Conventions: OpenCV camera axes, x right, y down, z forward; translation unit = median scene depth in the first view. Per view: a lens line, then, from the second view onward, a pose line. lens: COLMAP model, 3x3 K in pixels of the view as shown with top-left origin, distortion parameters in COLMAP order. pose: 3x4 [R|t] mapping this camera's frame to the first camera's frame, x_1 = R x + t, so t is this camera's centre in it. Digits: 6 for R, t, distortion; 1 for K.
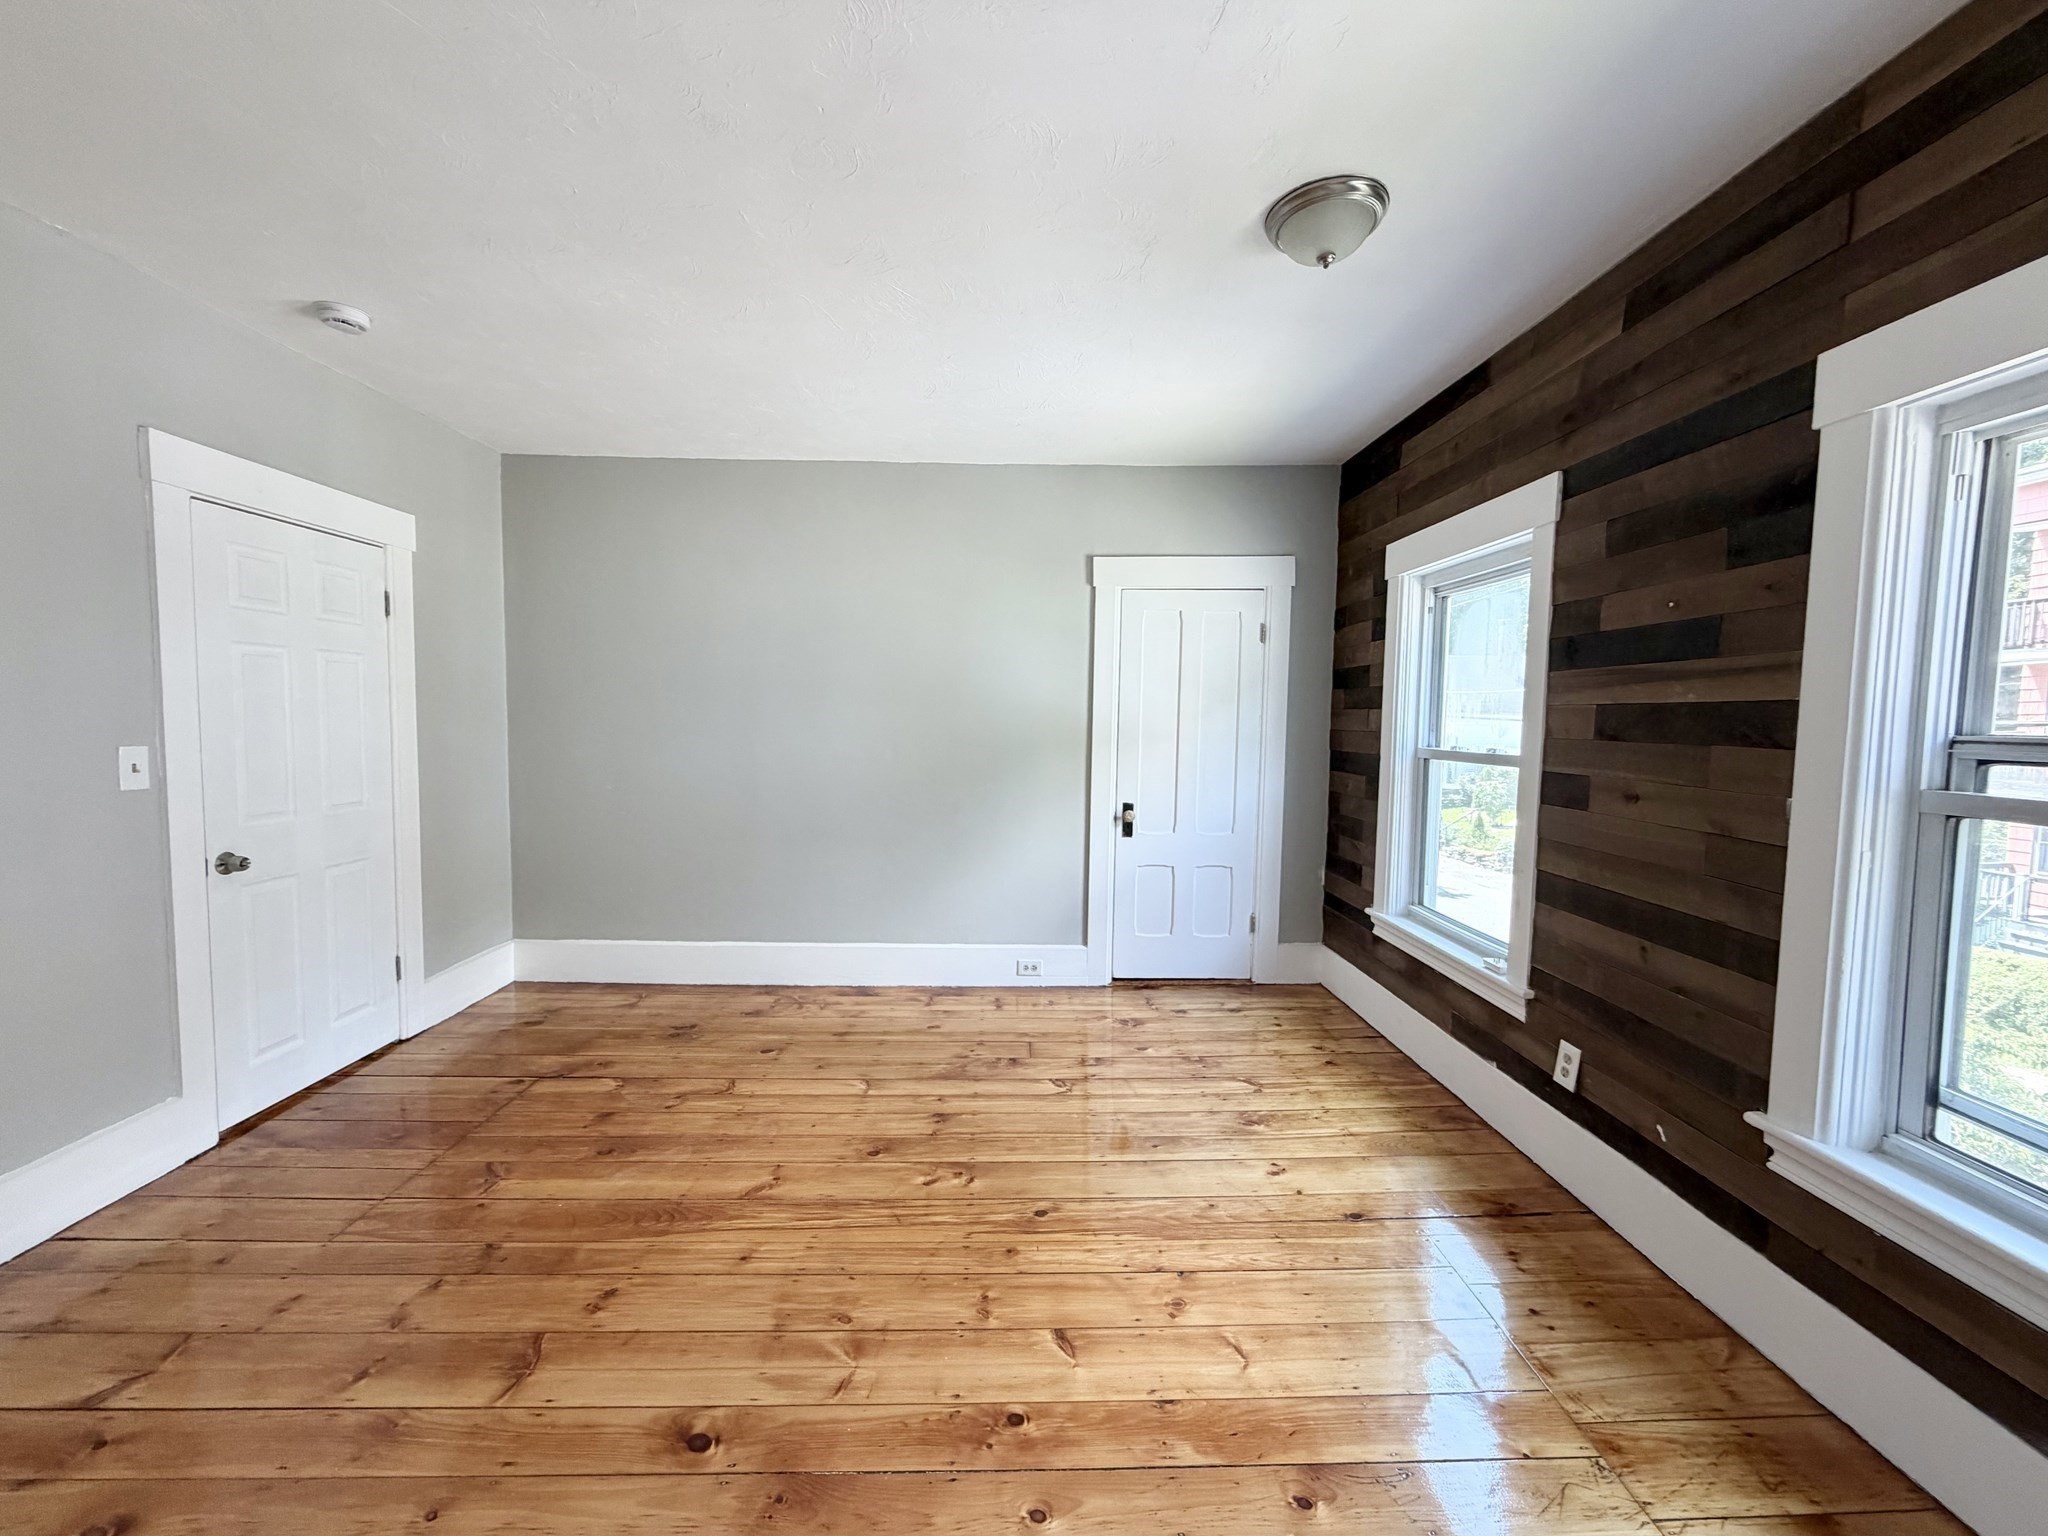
lens RADIAL K [[815.9, 0, 1017.4], [0, 815.9, 764.0], [0, 0, 1]] dist [-0.001618, 0.000423]
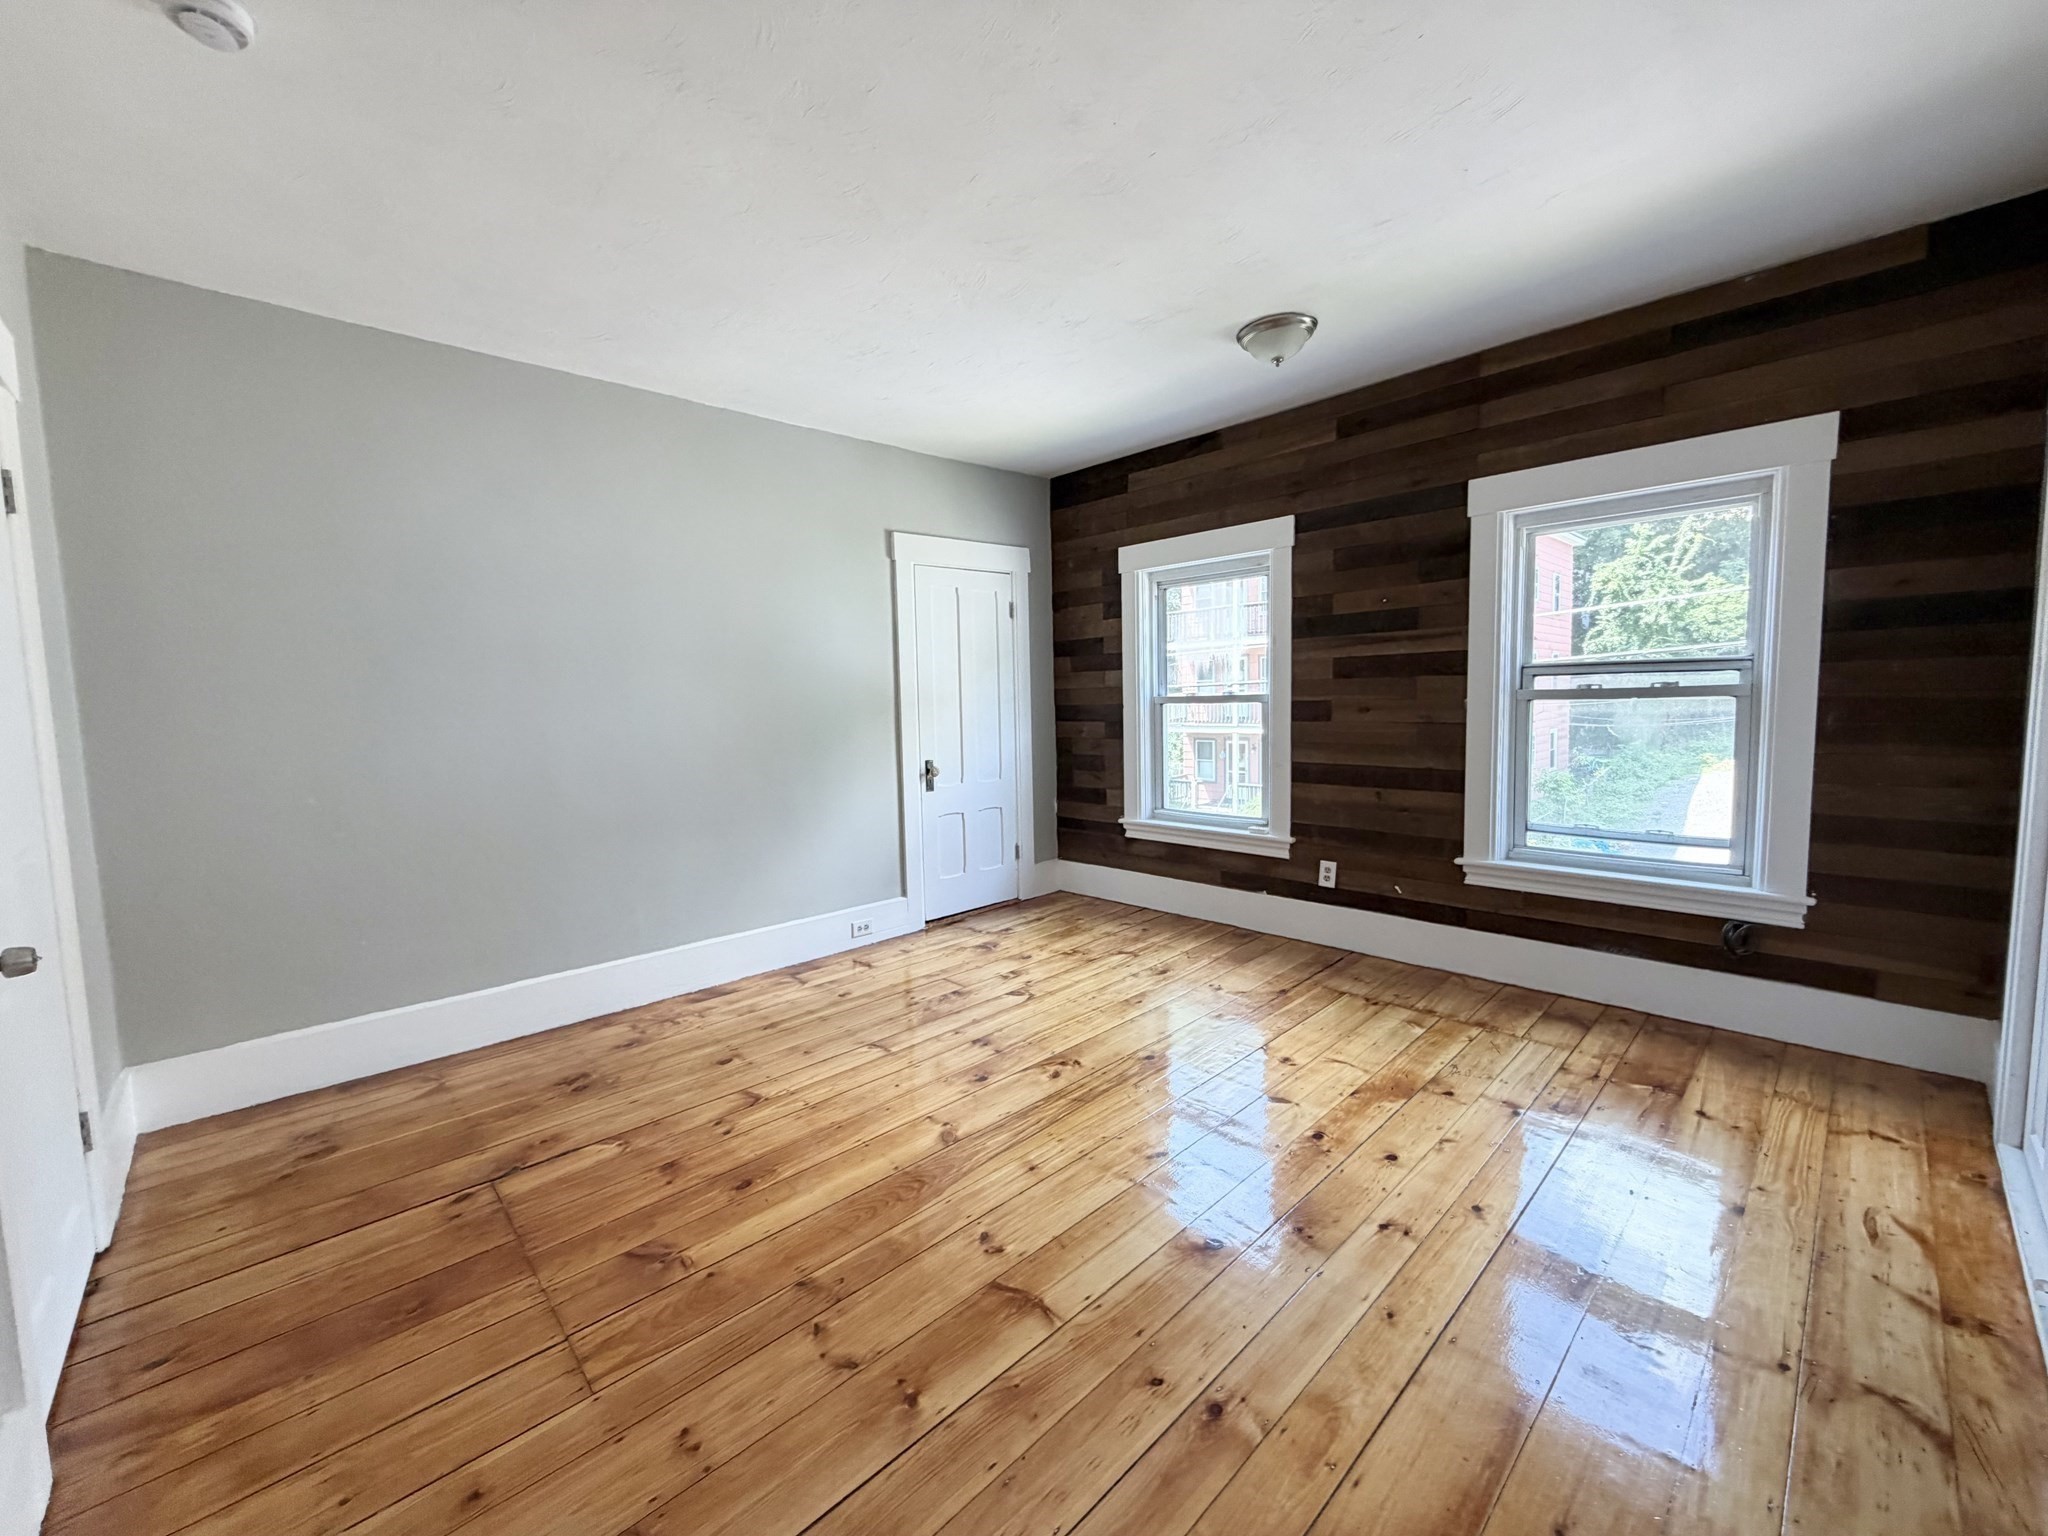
lens RADIAL K [[815.9, 0, 1016.2], [0, 815.9, 767.4], [0, 0, 1]] dist [-0.001618, 0.000423]
pose [[0.737317, -0.087947, 0.669798, -0.811280], [0.074511, 0.996027, 0.048760, 0.019004], [-0.671426, 0.013955, 0.740941, 0.164148]]
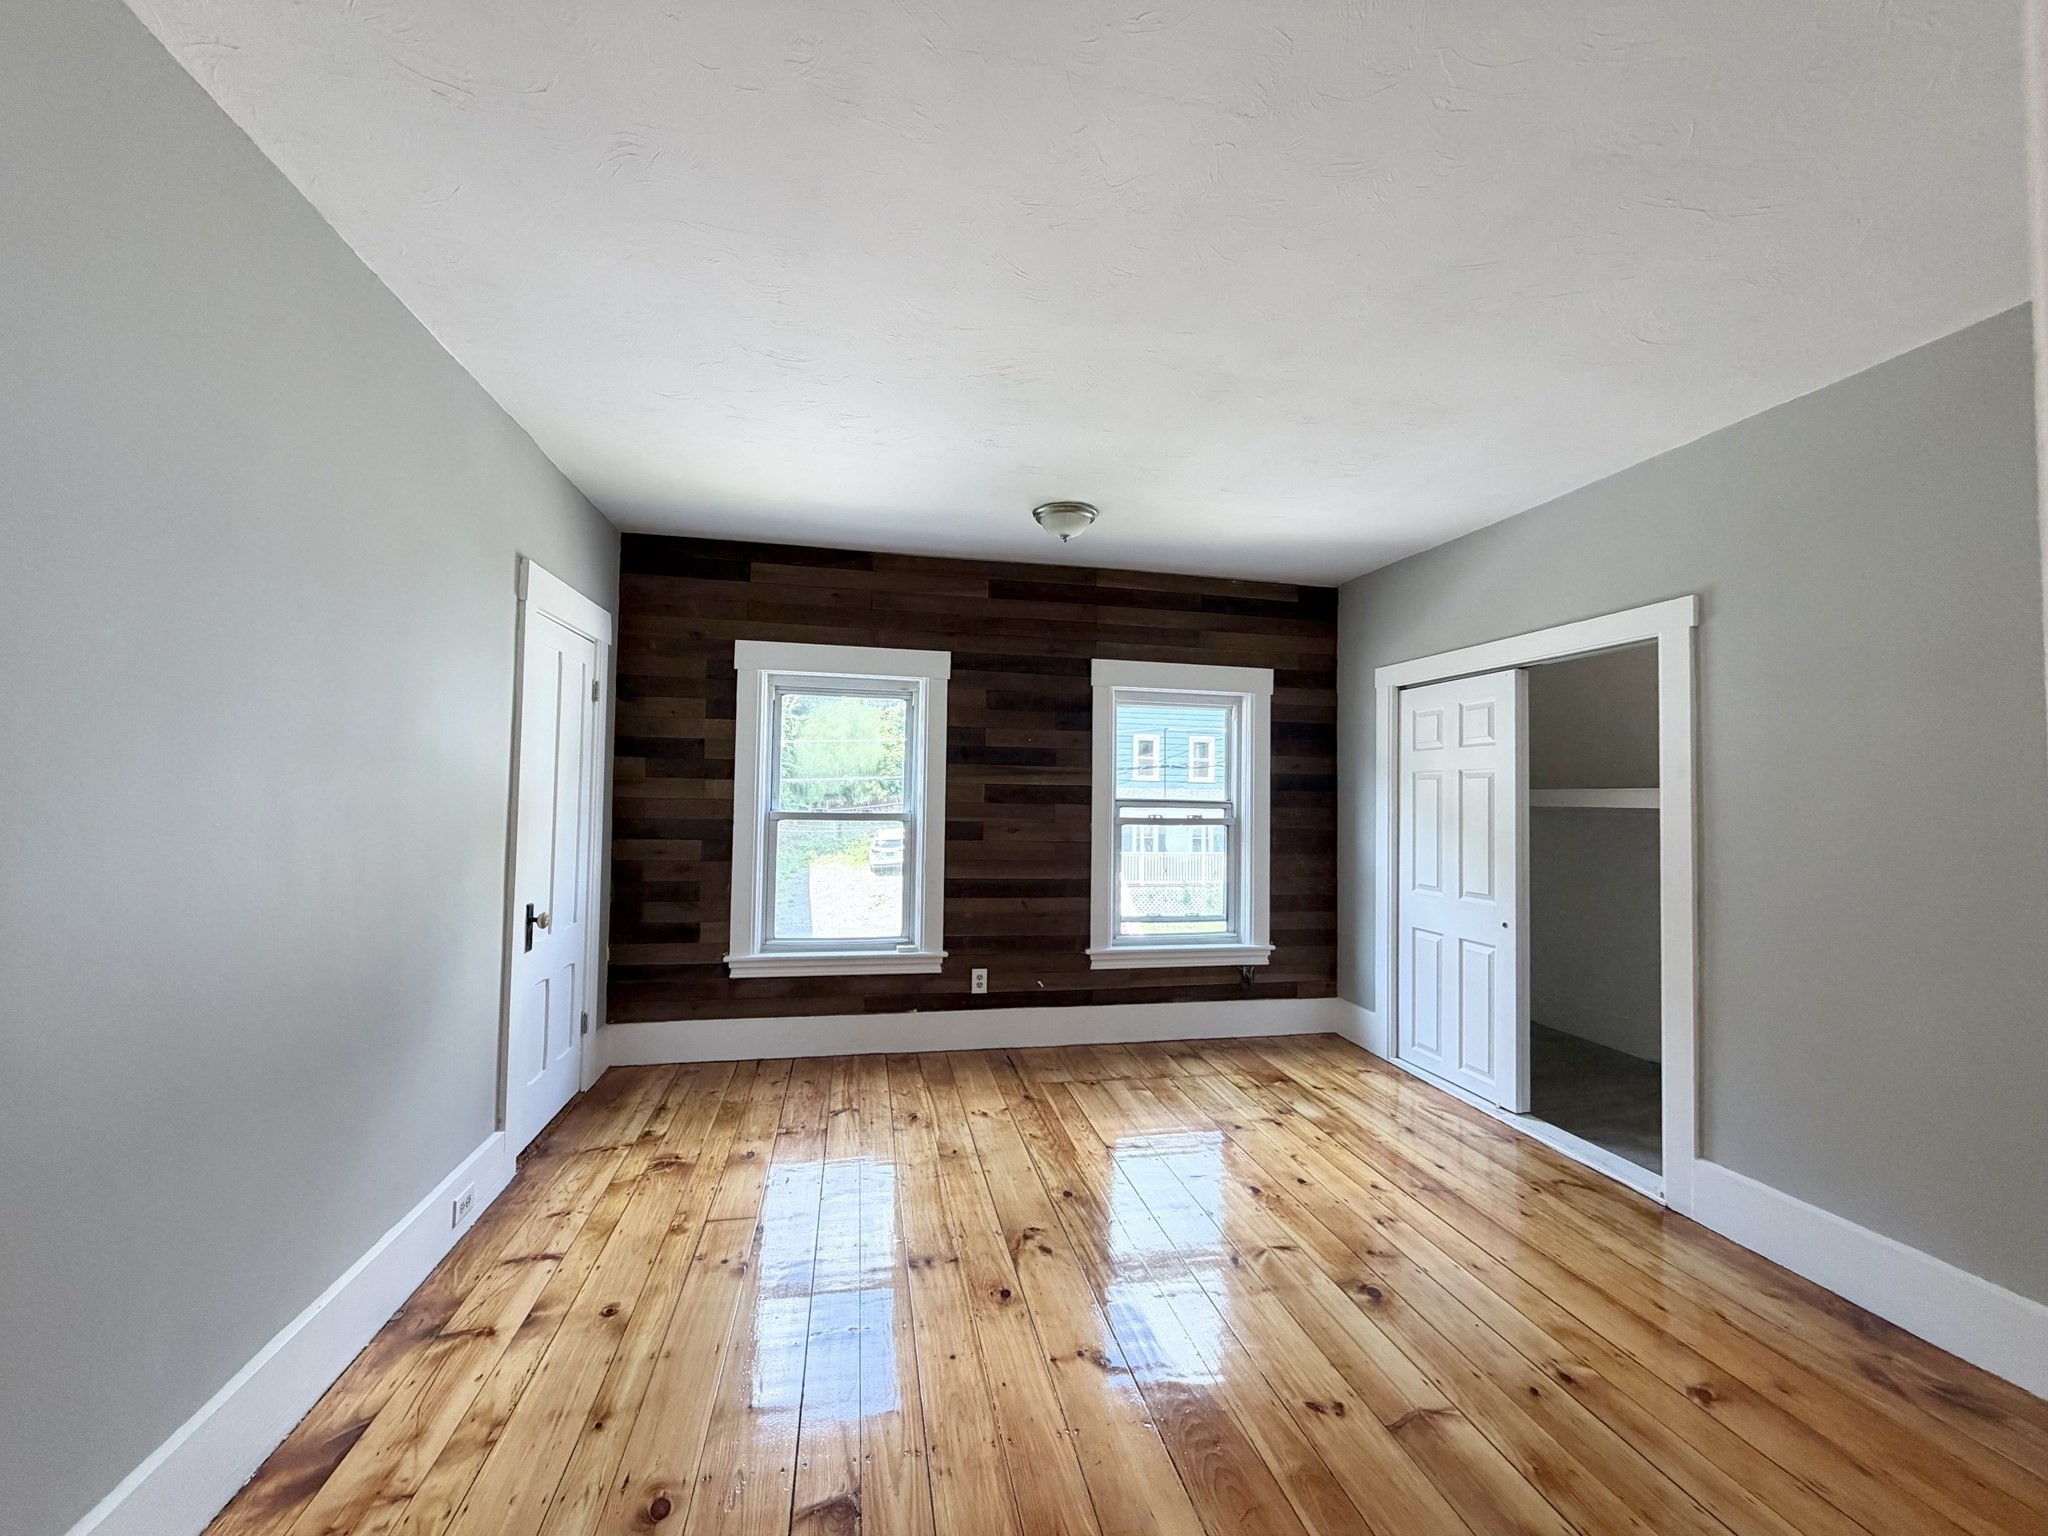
lens RADIAL K [[815.9, 0, 1019.2], [0, 815.9, 766.5], [0, 0, 1]] dist [-0.001618, 0.000423]
pose [[-0.181240, 0.019985, 0.983236, -1.031319], [0.039555, 0.999133, -0.013017, -0.075126], [-0.982643, 0.036533, -0.181874, 1.102076]]
